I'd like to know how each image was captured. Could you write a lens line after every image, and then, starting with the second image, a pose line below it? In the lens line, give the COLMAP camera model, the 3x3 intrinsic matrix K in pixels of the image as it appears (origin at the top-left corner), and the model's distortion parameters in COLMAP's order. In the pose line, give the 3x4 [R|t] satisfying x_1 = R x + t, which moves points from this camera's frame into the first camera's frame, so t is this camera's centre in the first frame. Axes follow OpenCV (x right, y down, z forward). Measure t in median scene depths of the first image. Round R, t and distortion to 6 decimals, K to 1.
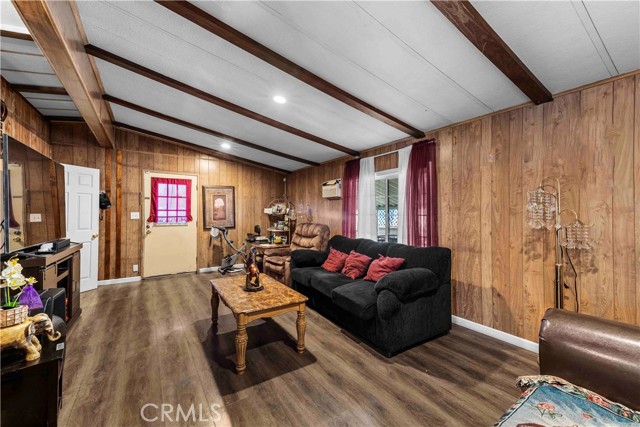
lens RADIAL K [[260.8, 0, 309.2], [0, 260.8, 207.8], [0, 0, 1]] dist [0.023068, -0.004913]
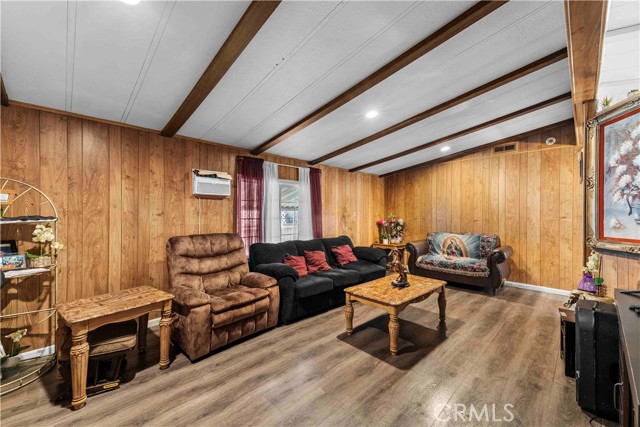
lens RADIAL K [[260.8, 0, 319.5], [0, 260.8, 218.4], [0, 0, 1]] dist [0.023068, -0.004913]
pose [[-0.188885, -0.005039, 0.981986, -0.689675], [-0.014927, 0.999886, 0.002259, 0.017684], [-0.981886, -0.014232, -0.188939, 0.855730]]
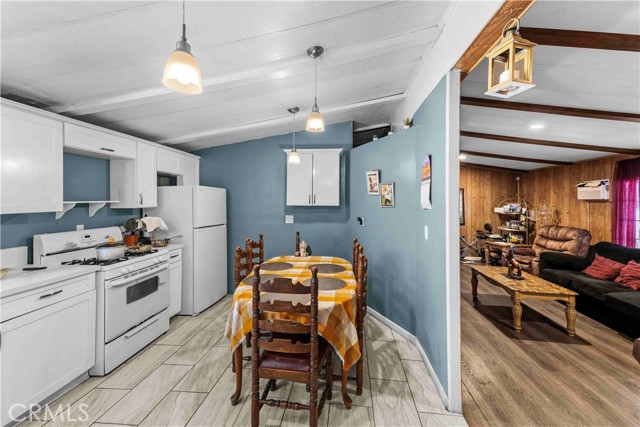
lens RADIAL K [[260.8, 0, 303.2], [0, 260.8, 196.6], [0, 0, 1]] dist [0.023068, -0.004913]
pose [[0.763225, -0.005680, -0.646108, -0.091259], [0.007007, 0.999975, -0.000514, -0.059230], [0.646095, -0.004135, 0.763245, -0.394189]]
